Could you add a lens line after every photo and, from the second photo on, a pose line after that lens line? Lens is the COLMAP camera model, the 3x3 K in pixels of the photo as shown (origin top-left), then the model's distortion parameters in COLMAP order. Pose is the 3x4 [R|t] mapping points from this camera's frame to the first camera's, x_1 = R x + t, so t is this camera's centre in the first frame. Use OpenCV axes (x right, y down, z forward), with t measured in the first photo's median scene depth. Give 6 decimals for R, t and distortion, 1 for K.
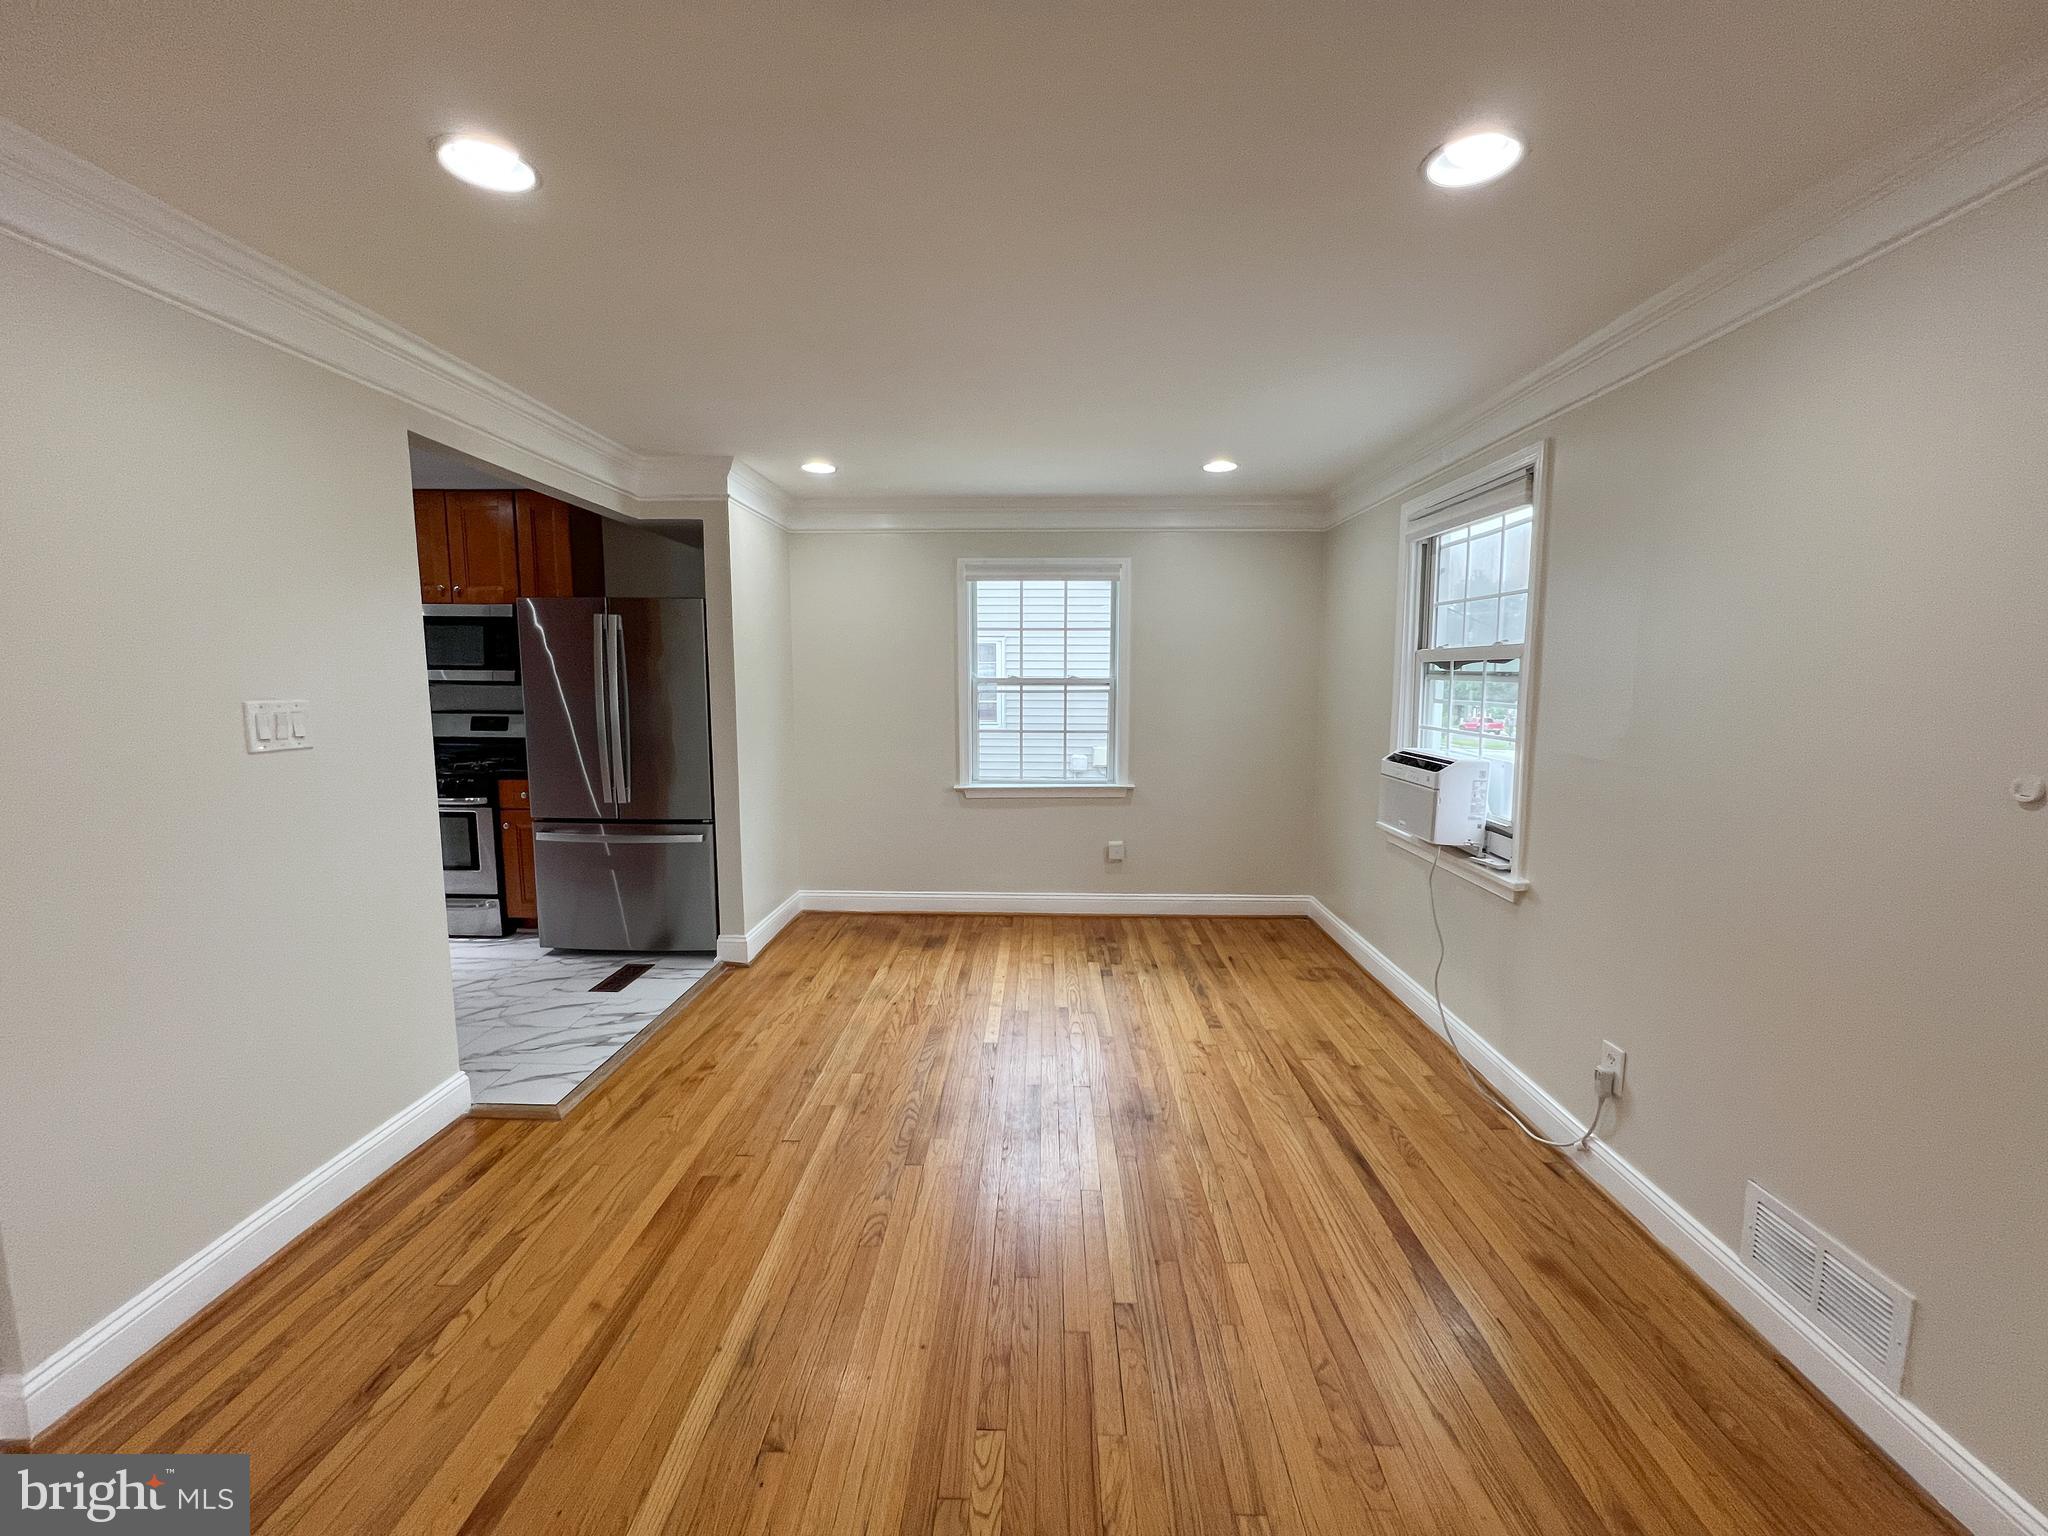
lens RADIAL K [[816.2, 0, 1020.8], [0, 816.2, 766.0], [0, 0, 1]] dist [-0.001754, 0.000504]
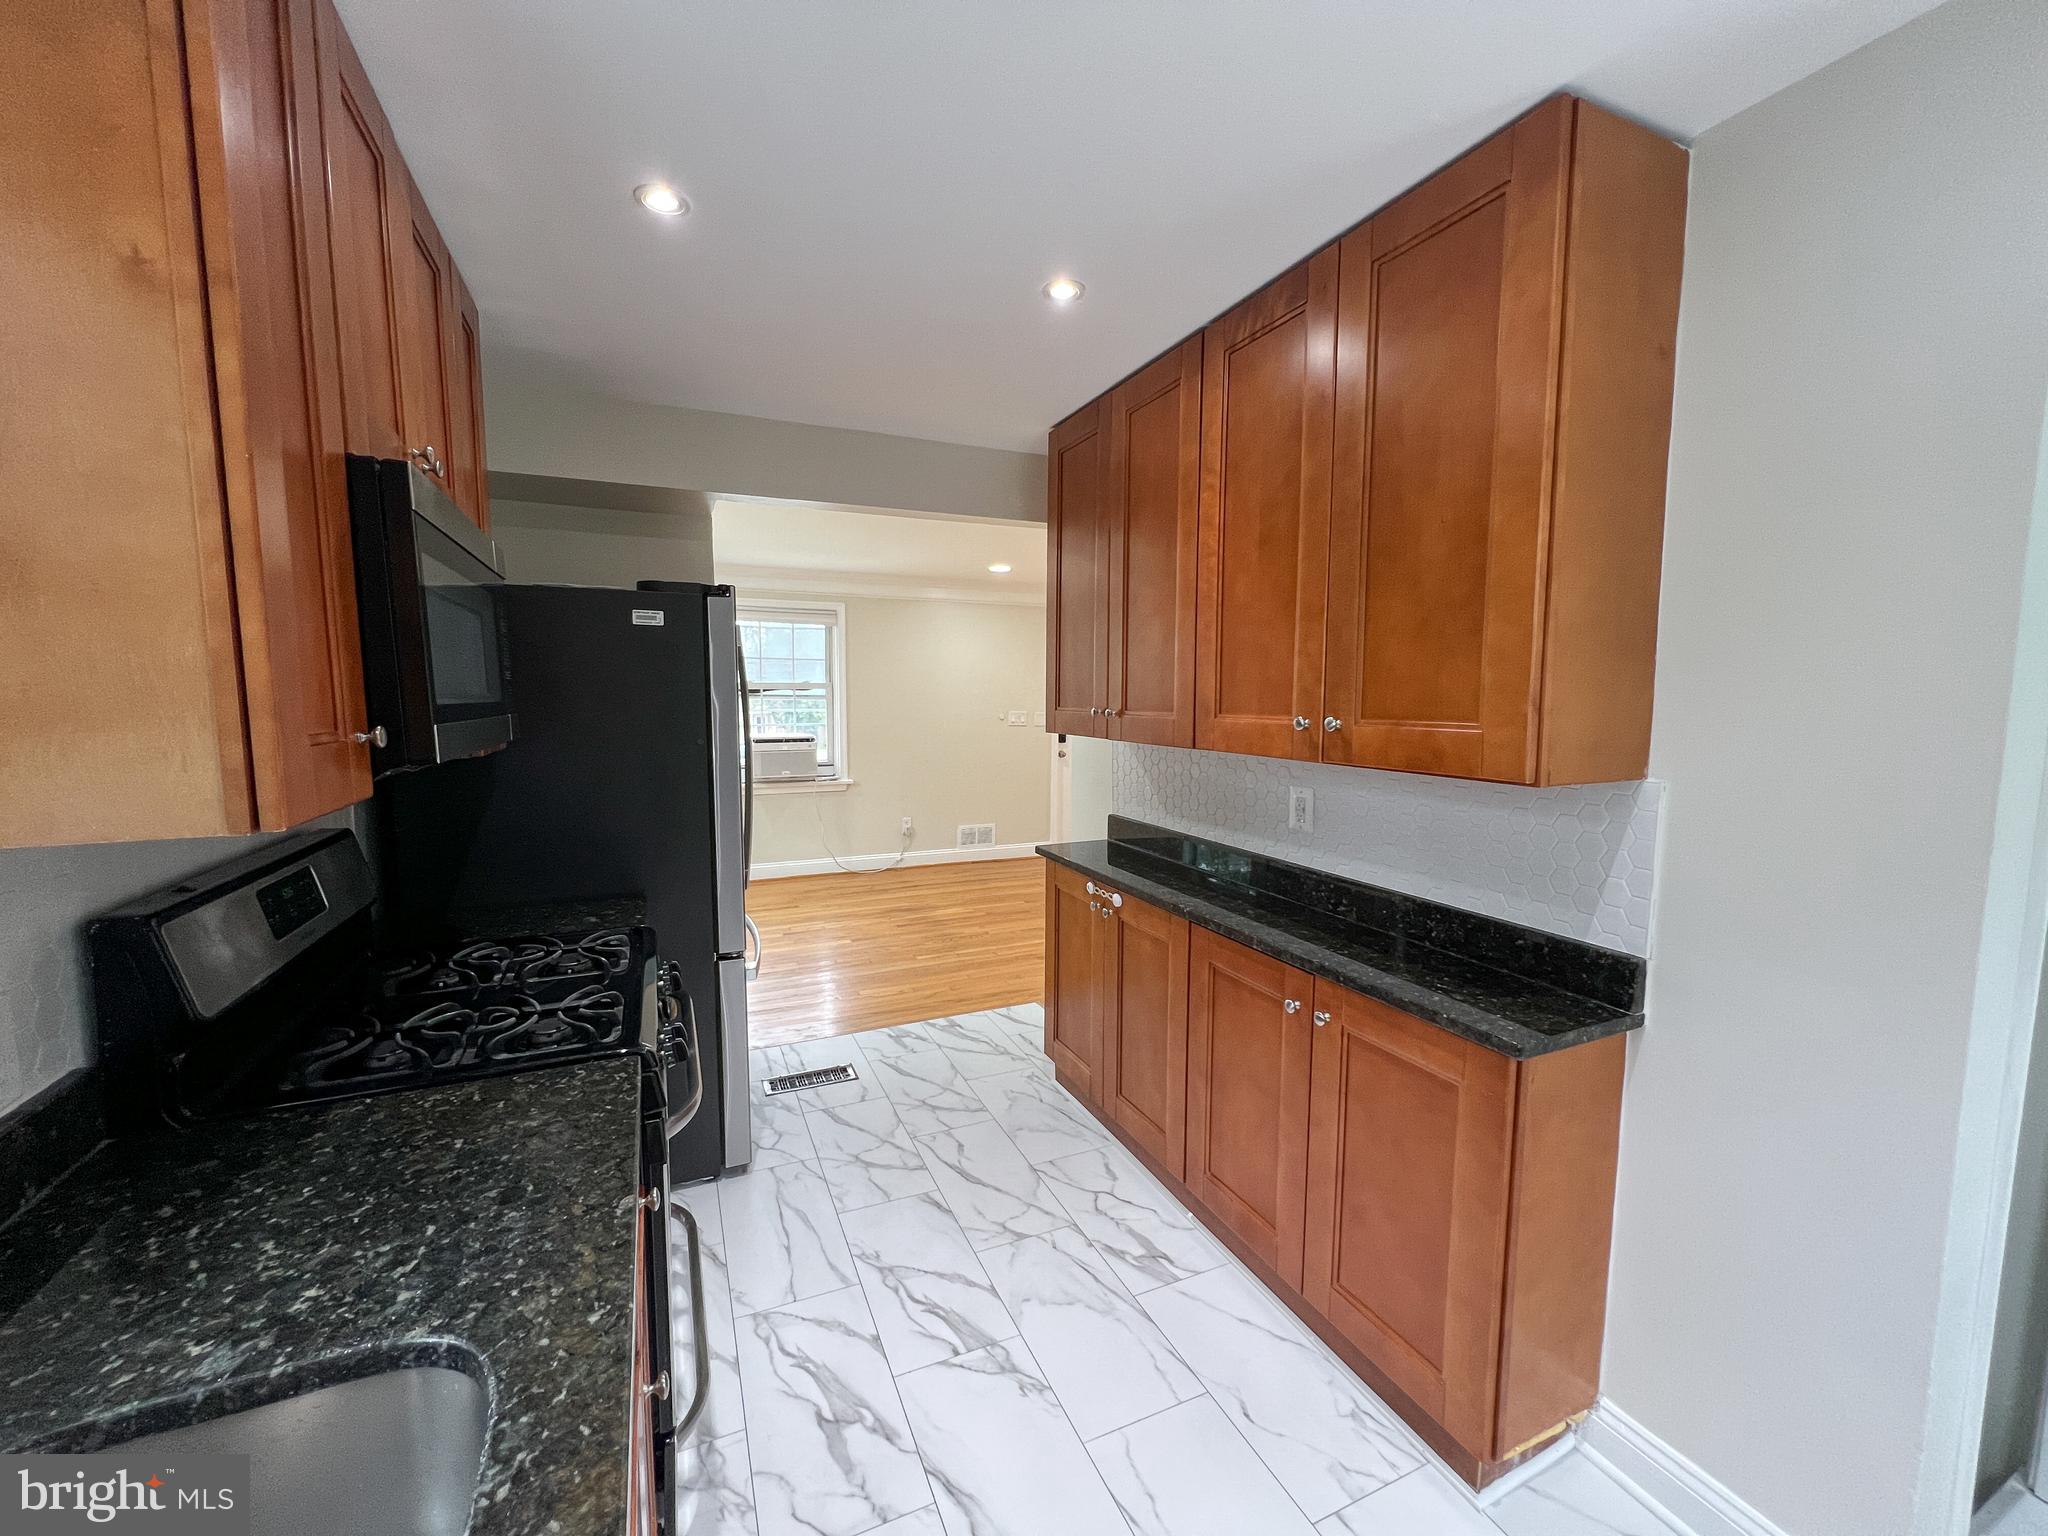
lens RADIAL K [[816.2, 0, 1021.3], [0, 816.2, 771.7], [0, 0, 1]] dist [-0.001754, 0.000504]
pose [[-0.436376, -0.092677, 0.894979, -1.246751], [0.097304, 0.983987, 0.149338, -0.141090], [-0.894487, 0.152253, -0.420370, 1.077168]]
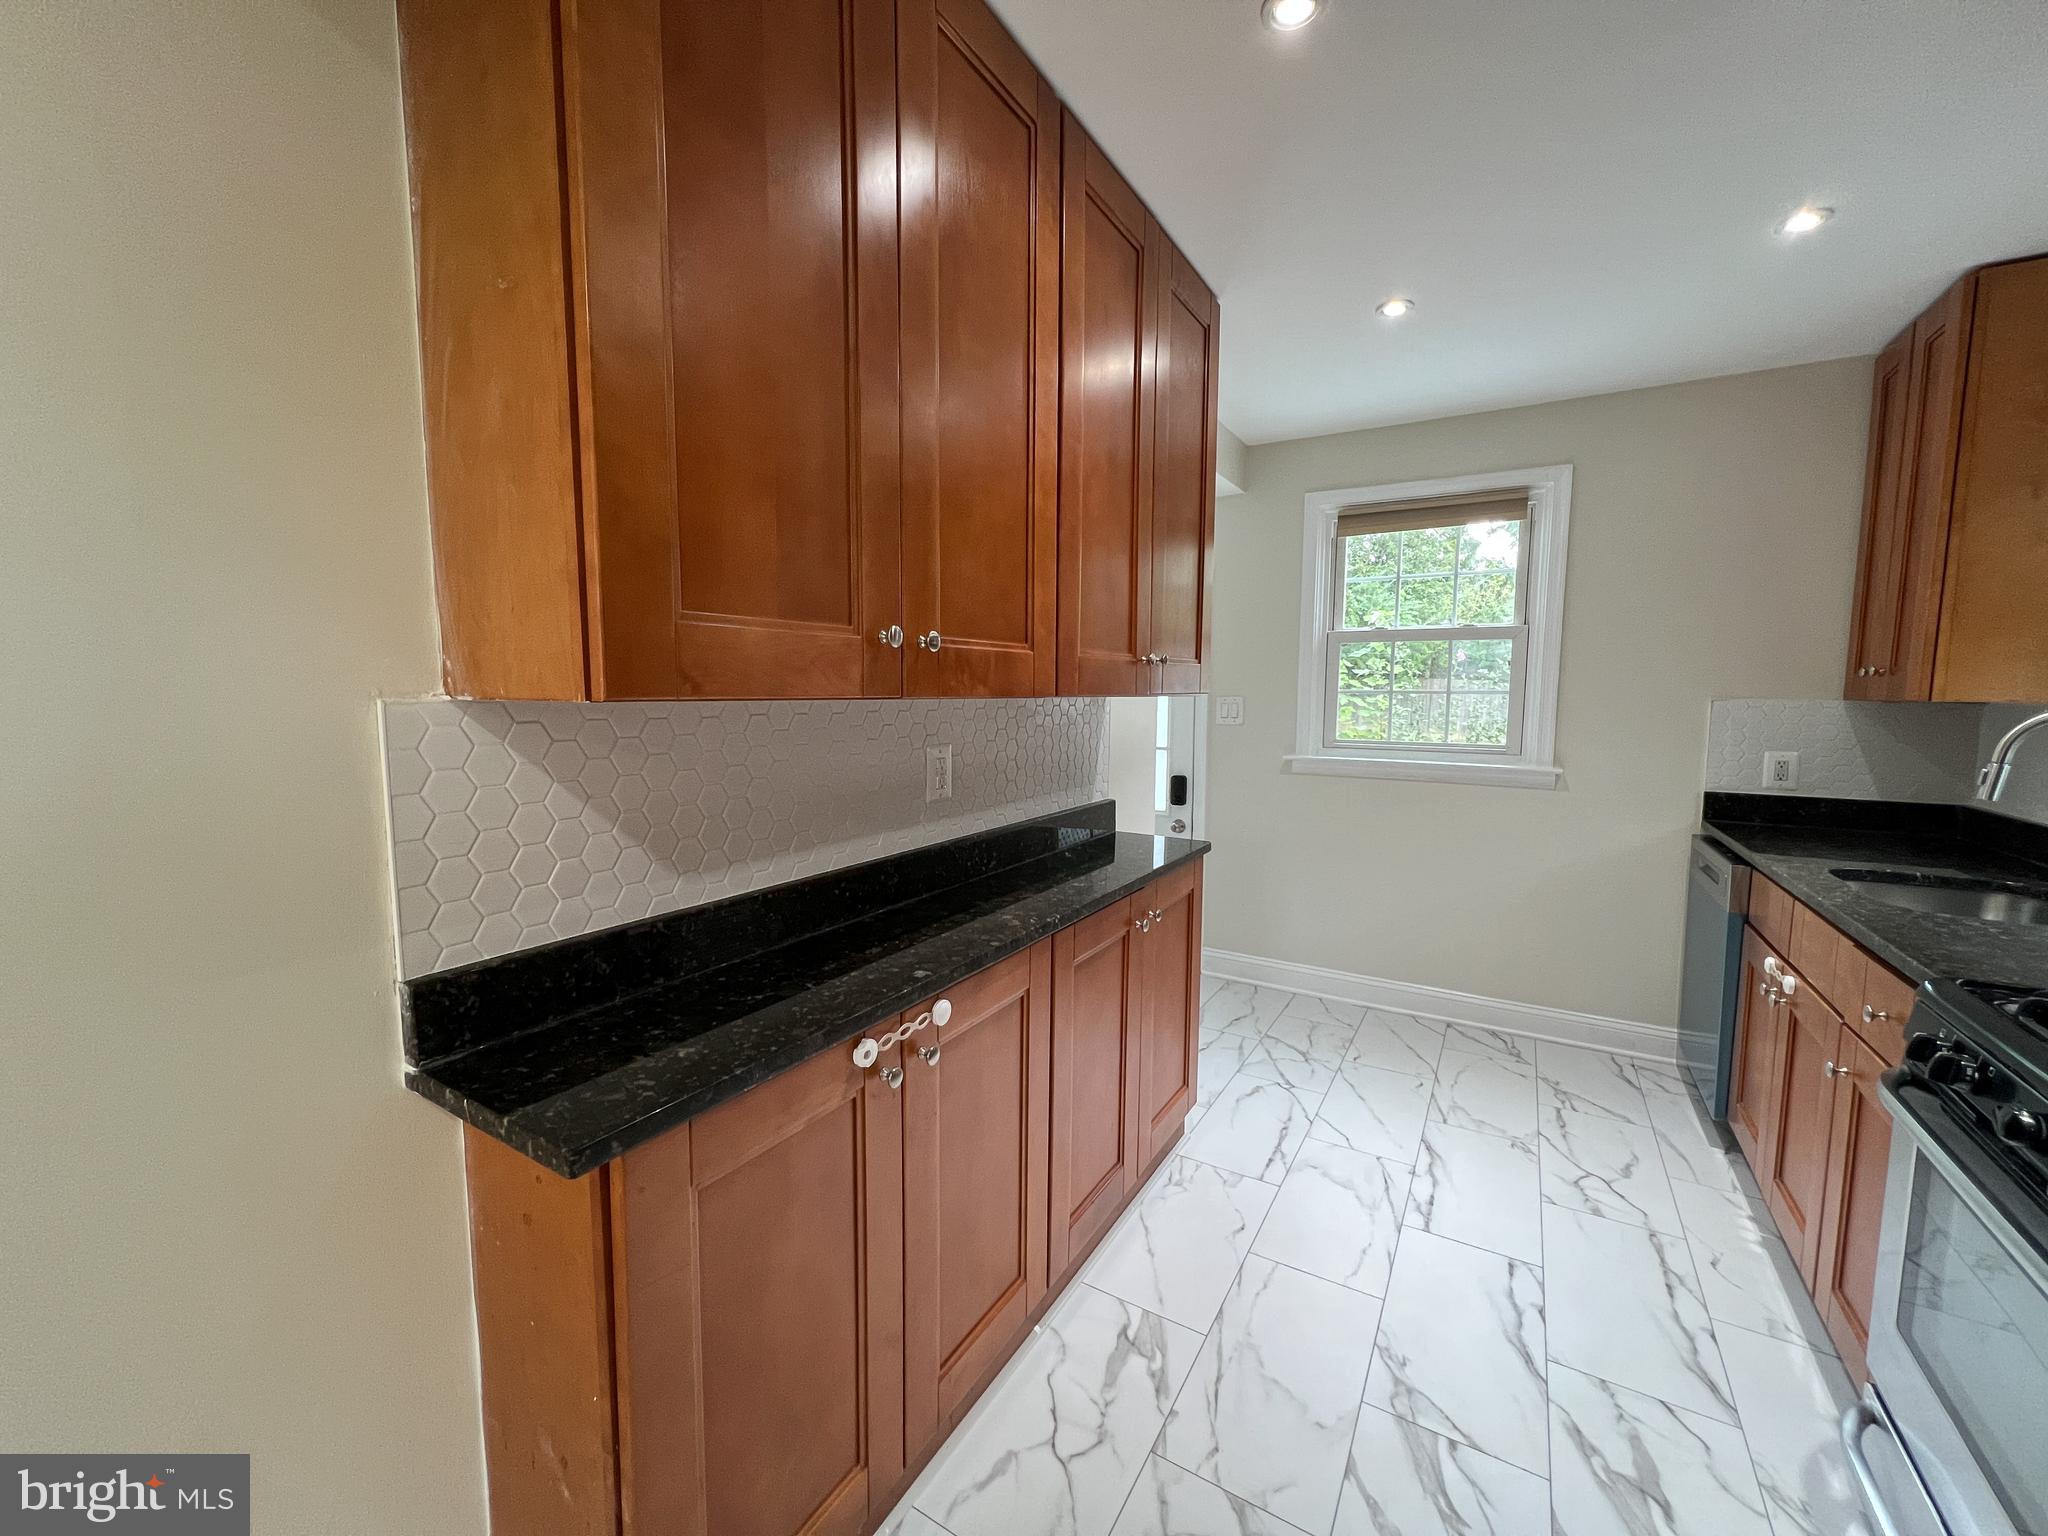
lens RADIAL K [[816.2, 0, 1024.0], [0, 816.2, 764.9], [0, 0, 1]] dist [-0.001754, 0.000504]
pose [[-0.491078, 0.077959, -0.867620, -0.447761], [-0.104871, 0.983453, 0.147725, -0.087358], [0.864780, 0.163532, -0.474776, 0.921538]]
